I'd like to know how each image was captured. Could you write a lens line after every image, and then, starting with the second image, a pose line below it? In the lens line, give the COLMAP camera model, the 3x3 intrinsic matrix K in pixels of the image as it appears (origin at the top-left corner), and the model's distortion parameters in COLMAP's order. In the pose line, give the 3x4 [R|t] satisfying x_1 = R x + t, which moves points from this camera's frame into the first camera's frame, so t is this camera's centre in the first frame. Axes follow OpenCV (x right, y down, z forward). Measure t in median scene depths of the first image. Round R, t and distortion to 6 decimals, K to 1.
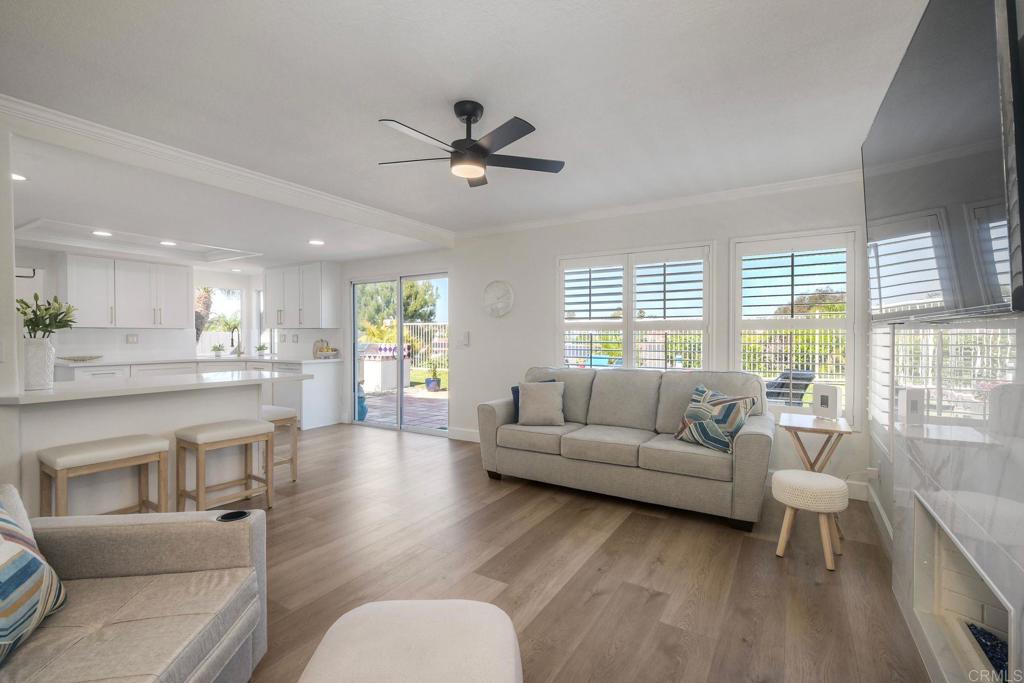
lens RADIAL K [[454.9, 0, 511.6], [0, 454.9, 341.1], [0, 0, 1]] dist [-0.002176, -0.001062]
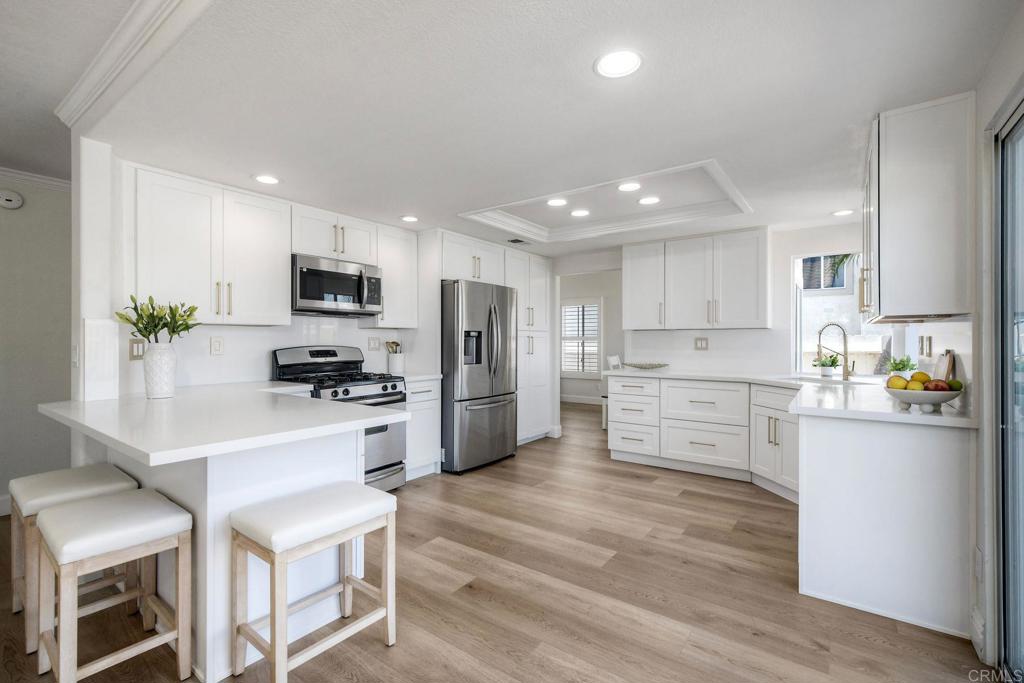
lens RADIAL K [[453.1, 0, 511.7], [0, 453.1, 340.4], [0, 0, 1]] dist [0.001679, -0.000420]
pose [[-0.073221, -0.001077, -0.997315, -0.064207], [-0.012399, 0.999923, -0.000170, -0.006000], [0.997239, 0.012354, -0.073228, 0.695795]]
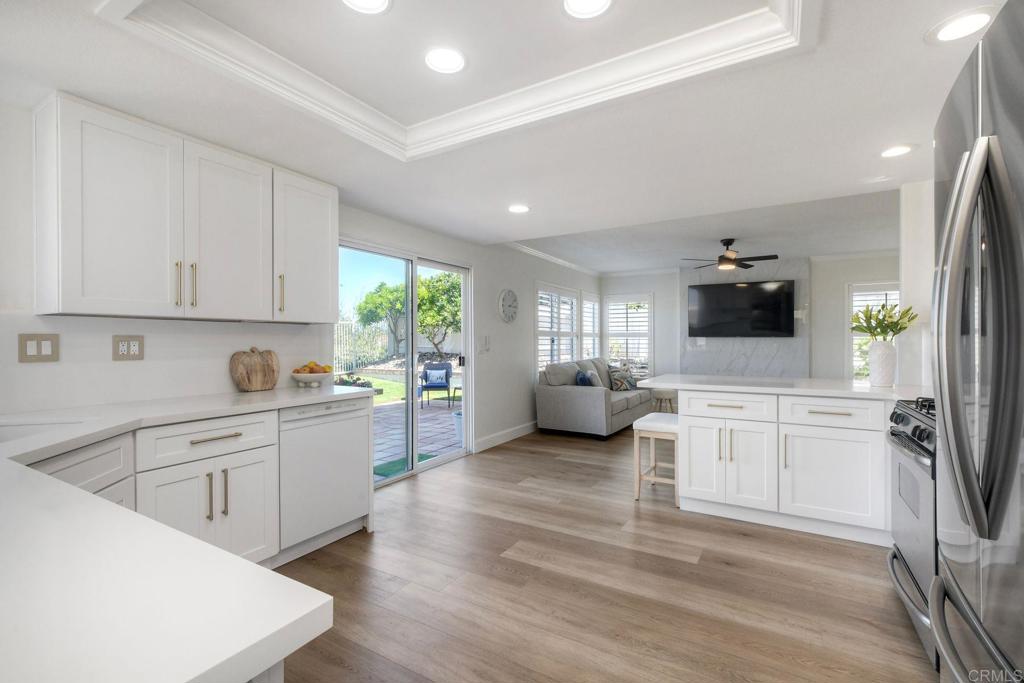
lens RADIAL K [[454.9, 0, 511.6], [0, 454.9, 341.1], [0, 0, 1]] dist [-0.002176, -0.001062]
pose [[-0.013099, -0.000719, 0.999914, -0.844436], [0.015306, 0.999882, 0.000919, -0.006420], [-0.999797, 0.015317, -0.013086, 0.752546]]
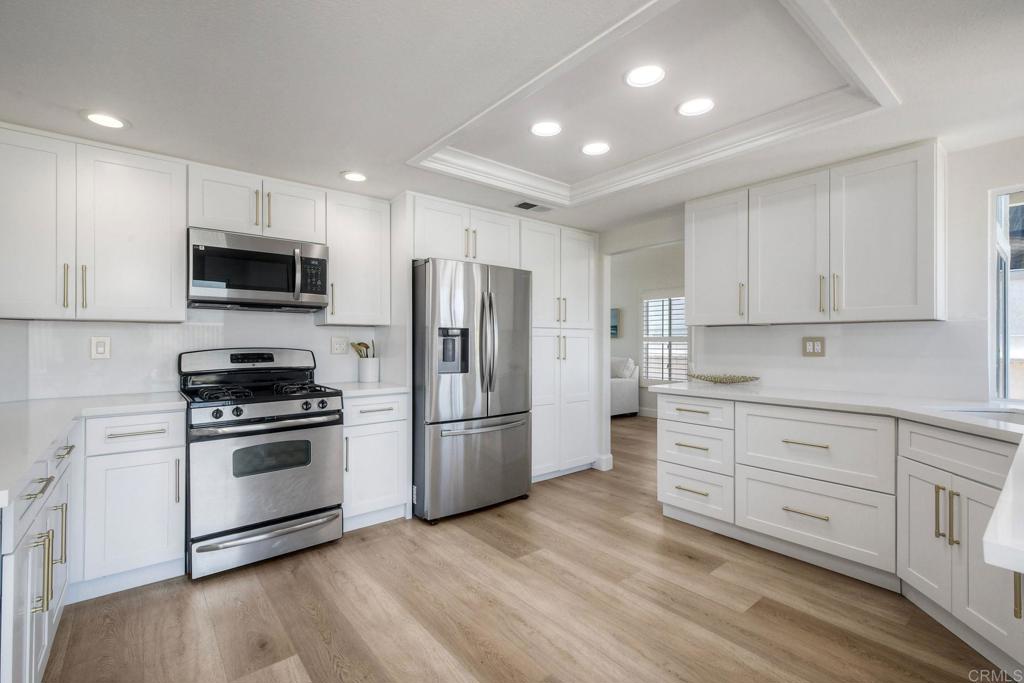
lens RADIAL K [[454.9, 0, 511.6], [0, 454.9, 341.1], [0, 0, 1]] dist [-0.002176, -0.001062]
pose [[-0.322777, -0.002945, -0.946470, -0.269292], [-0.012451, 0.999922, 0.001135, -0.006729], [0.946393, 0.012150, -0.322788, 0.800979]]
